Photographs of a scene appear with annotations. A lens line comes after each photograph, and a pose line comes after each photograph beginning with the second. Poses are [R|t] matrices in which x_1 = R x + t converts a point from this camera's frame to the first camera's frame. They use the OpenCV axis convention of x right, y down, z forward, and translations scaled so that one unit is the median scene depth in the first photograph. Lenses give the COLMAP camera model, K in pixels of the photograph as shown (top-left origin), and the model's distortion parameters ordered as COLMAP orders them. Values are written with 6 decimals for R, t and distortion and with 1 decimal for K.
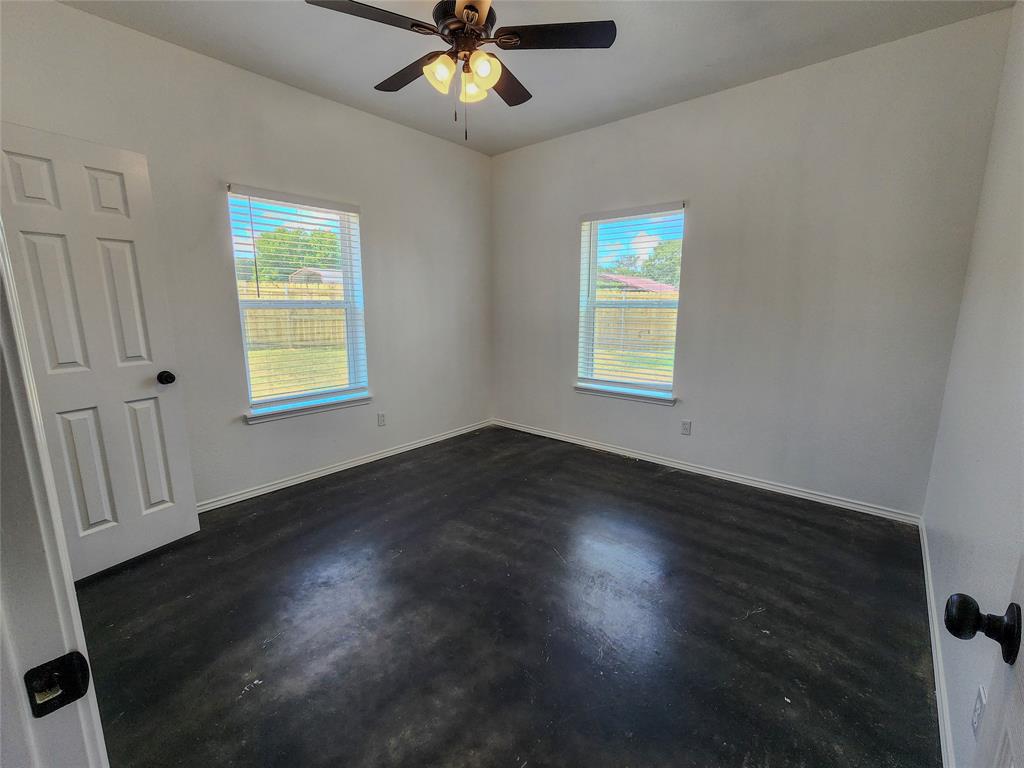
lens RADIAL K [[429.3, 0, 505.1], [0, 429.3, 383.5], [0, 0, 1]] dist [0.002126, 0.000281]
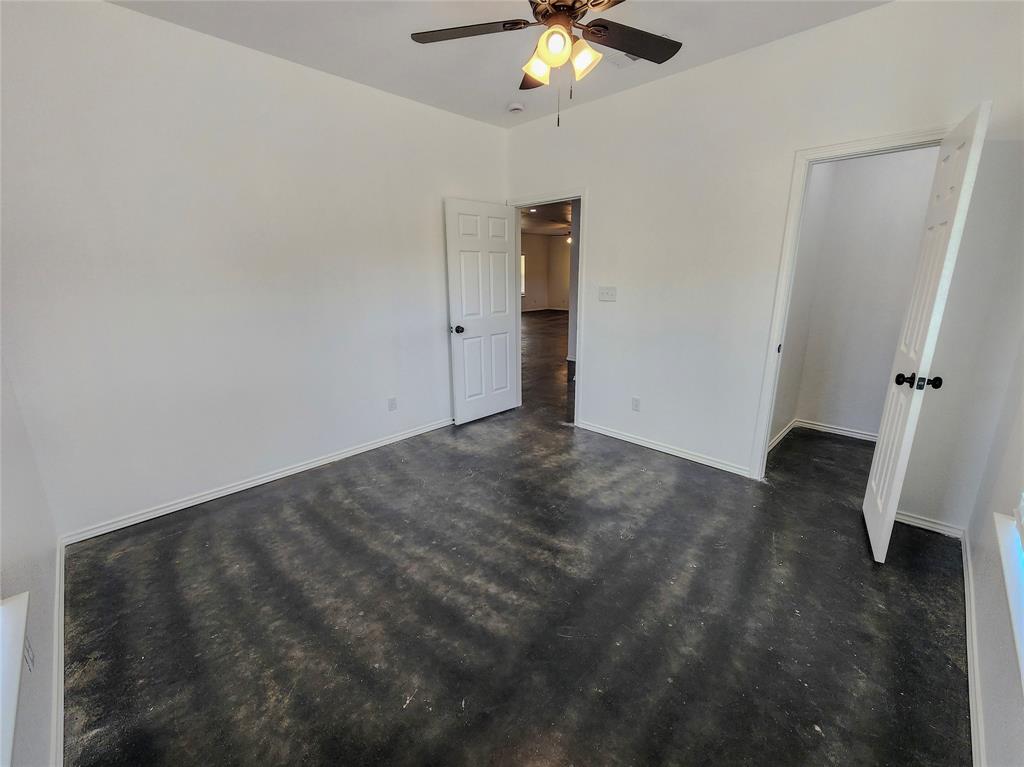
lens RADIAL K [[429.3, 0, 505.1], [0, 429.3, 383.0], [0, 0, 1]] dist [0.002126, 0.000281]
pose [[-0.997563, -0.006297, 0.069489, -0.020878], [0.023685, 0.906226, 0.422130, -0.229870], [-0.065631, 0.422747, -0.903868, 1.077167]]
